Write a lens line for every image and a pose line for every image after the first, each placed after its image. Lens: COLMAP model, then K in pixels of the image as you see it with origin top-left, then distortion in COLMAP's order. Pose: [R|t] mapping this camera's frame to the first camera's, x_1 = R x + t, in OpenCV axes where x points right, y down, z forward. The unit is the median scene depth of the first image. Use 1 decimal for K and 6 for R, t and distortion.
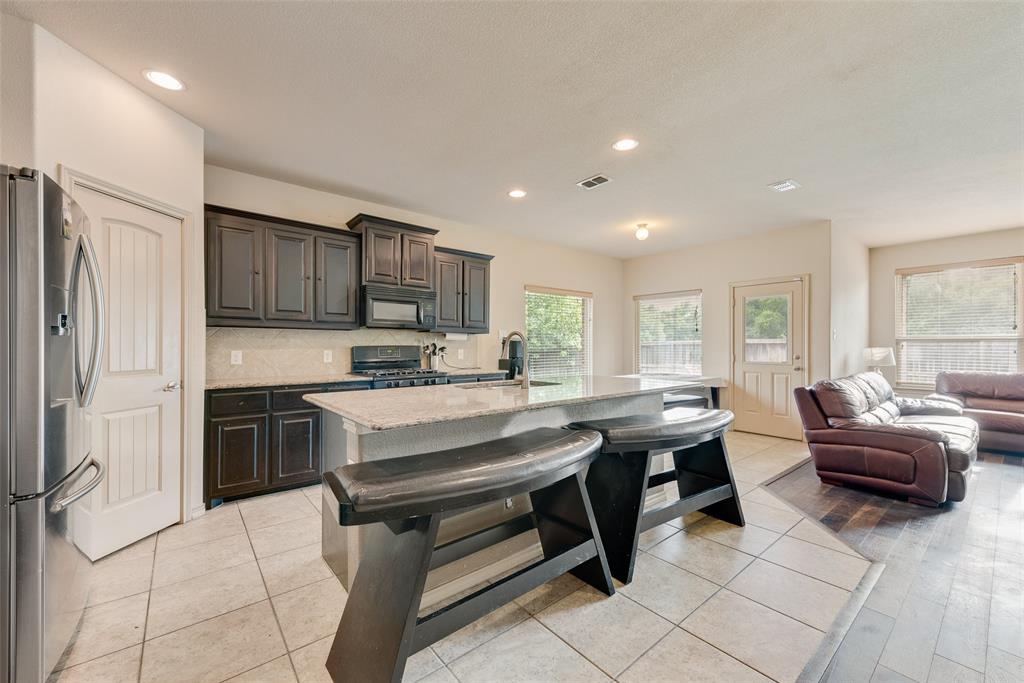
lens RADIAL K [[402.3, 0, 508.8], [0, 402.3, 344.6], [0, 0, 1]] dist [0.003892, 0.000263]
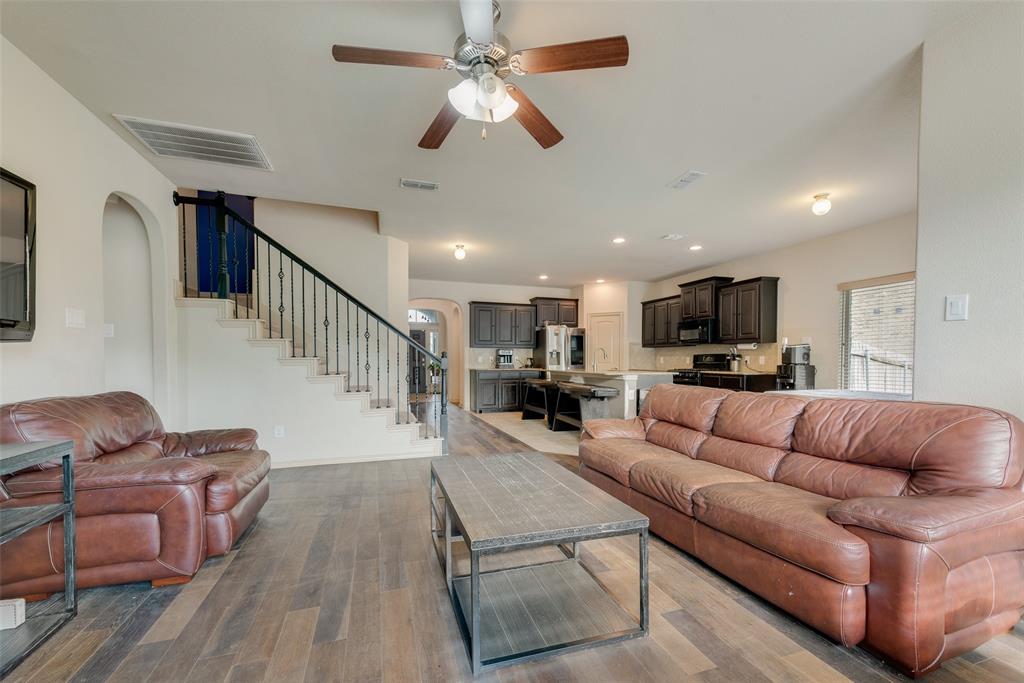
lens RADIAL K [[414.8, 0, 505.3], [0, 414.8, 364.1], [0, 0, 1]] dist [0.008272, 0.000405]
pose [[-0.366966, 0.006709, -0.930210, 1.382649], [0.000887, 0.999976, 0.006862, 0.027530], [0.930234, 0.001693, -0.366963, 0.755231]]
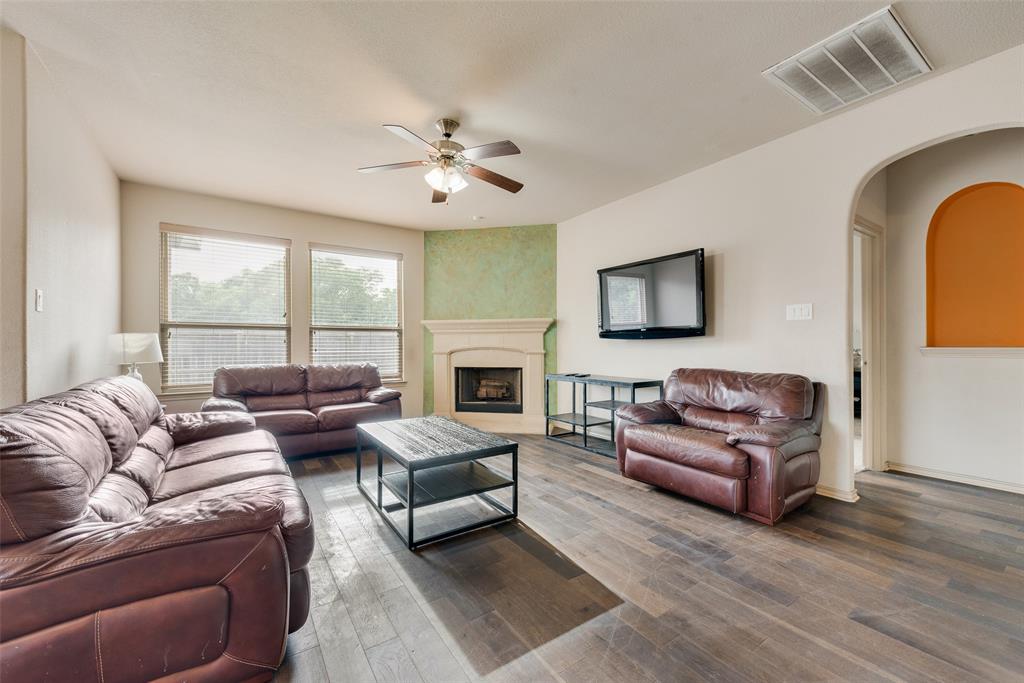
lens RADIAL K [[402.3, 0, 510.3], [0, 402.3, 346.1], [0, 0, 1]] dist [0.003892, 0.000263]
pose [[0.079568, -0.005729, 0.996813, 0.395909], [-0.001266, 0.999982, 0.005849, 0.024219], [-0.996829, -0.001727, 0.079559, 0.434282]]
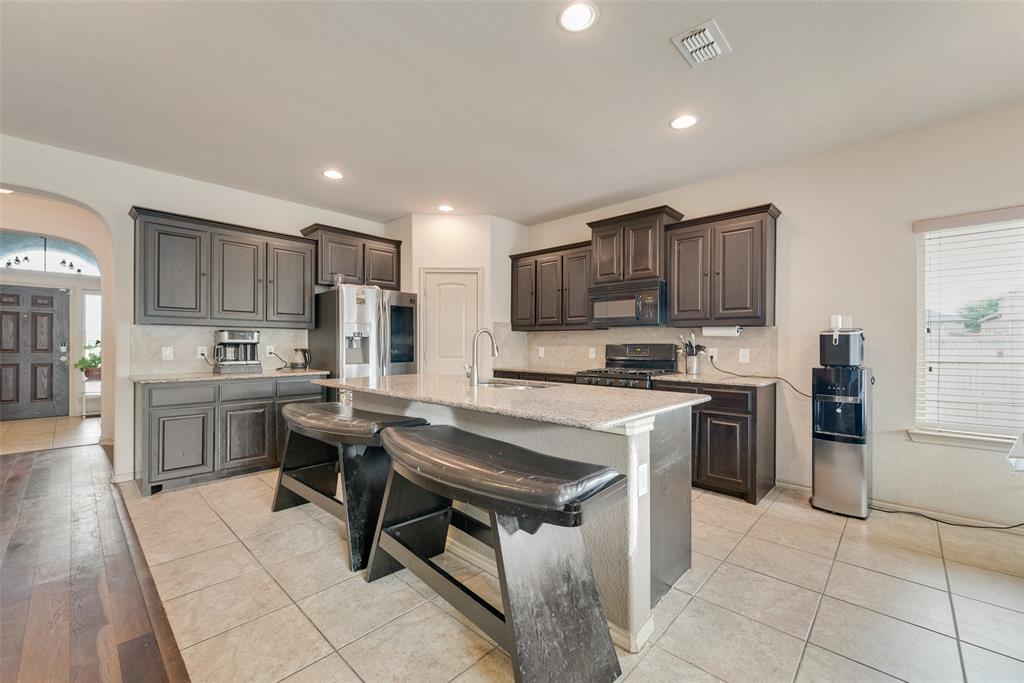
lens RADIAL K [[414.8, 0, 508.8], [0, 414.8, 343.8], [0, 0, 1]] dist [0.008272, 0.000405]
pose [[0.128028, -0.001778, -0.991769, 0.566747], [0.000852, 0.999998, -0.001683, 0.003566], [0.991770, -0.000630, 0.128029, 0.506601]]
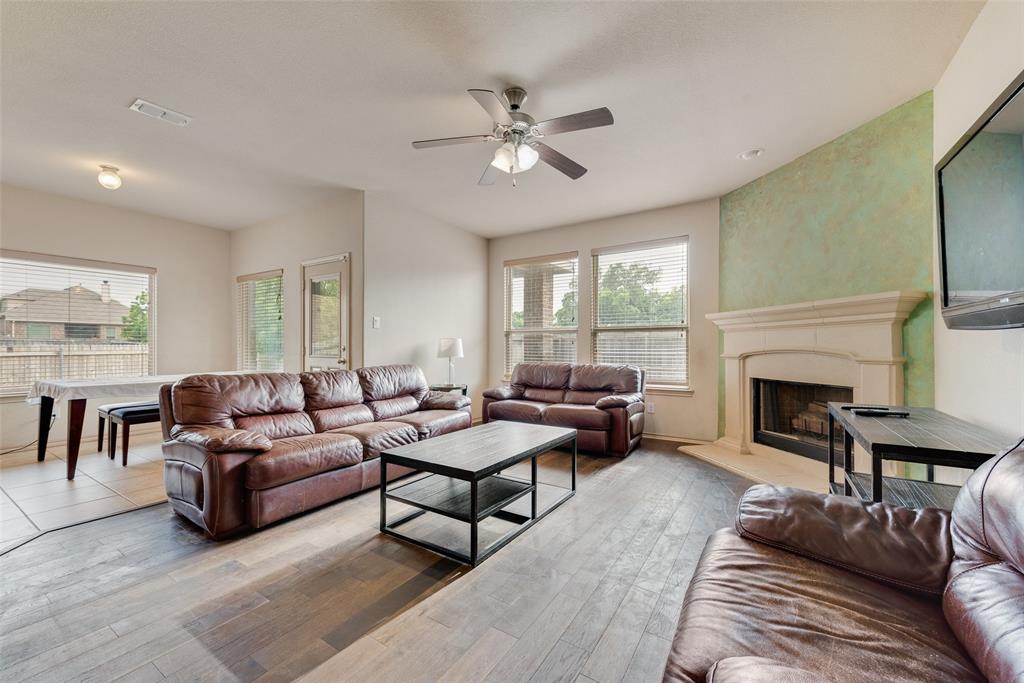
lens RADIAL K [[402.3, 0, 513.3], [0, 402.3, 346.7], [0, 0, 1]] dist [0.003892, 0.000263]
pose [[0.948538, -0.003084, 0.316649, 0.820379], [0.001890, 0.999990, 0.004078, 0.025257], [-0.316658, -0.003269, 0.948534, 0.076870]]
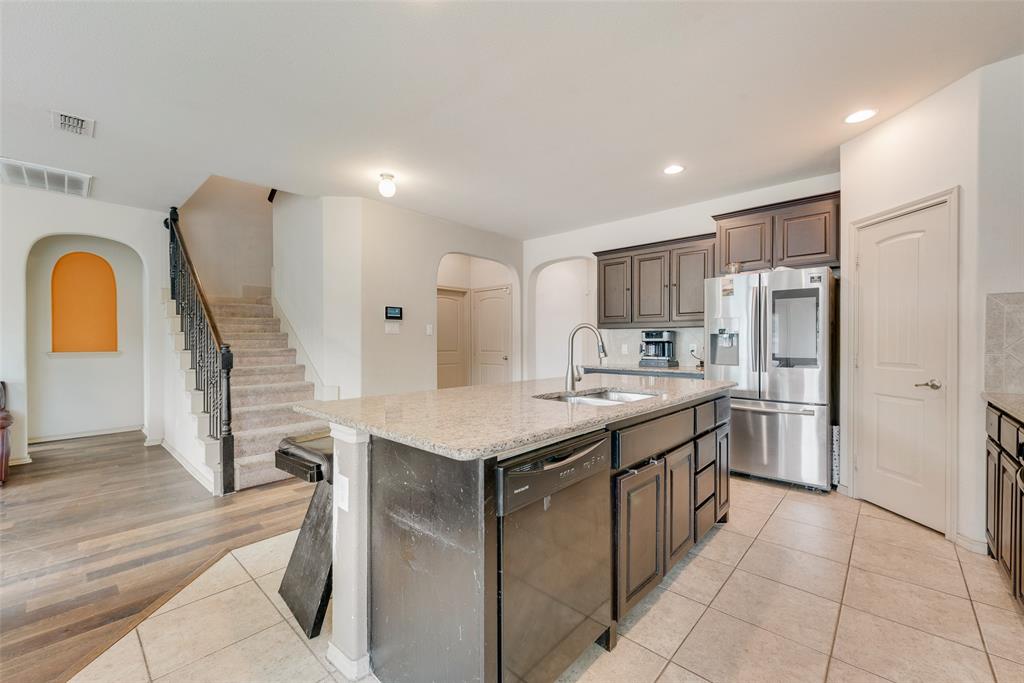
lens RADIAL K [[414.8, 0, 519.4], [0, 414.8, 345.2], [0, 0, 1]] dist [0.008272, 0.000405]
pose [[-0.988251, -0.000532, -0.152837, 0.156187], [-0.001500, 0.999980, 0.006222, 0.003669], [0.152830, 0.006378, -0.988232, 0.985262]]
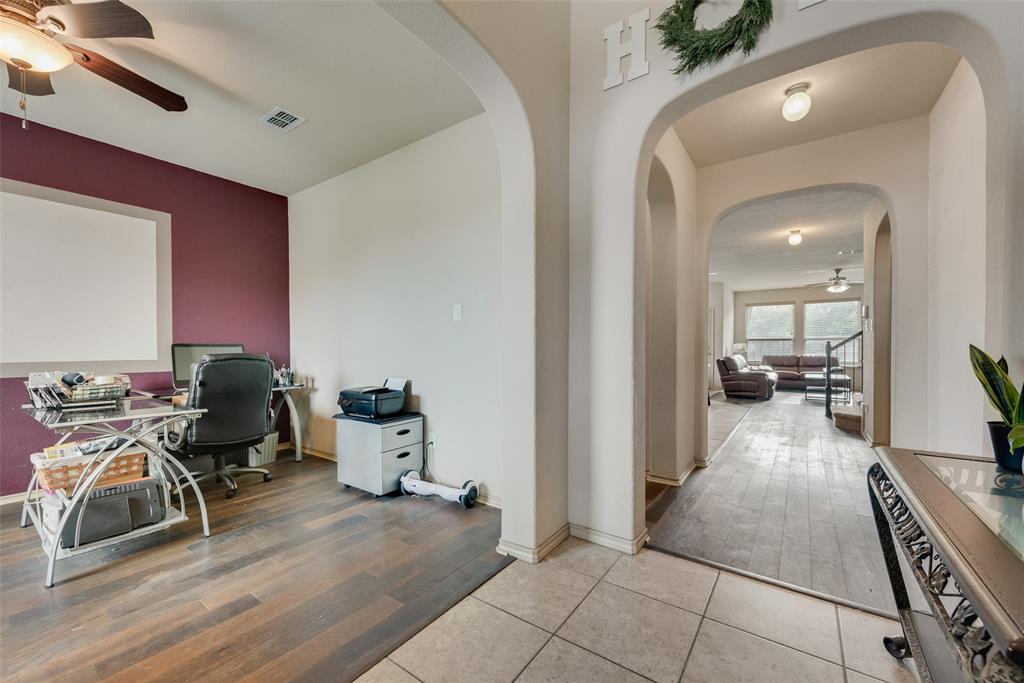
lens RADIAL K [[414.8, 0, 504.4], [0, 414.8, 346.0], [0, 0, 1]] dist [0.008272, 0.000405]
pose [[0.963743, -0.001433, 0.266829, -0.843575], [-0.000014, 0.999985, 0.005423, 0.012291], [-0.266833, -0.005230, 0.963729, -0.752762]]
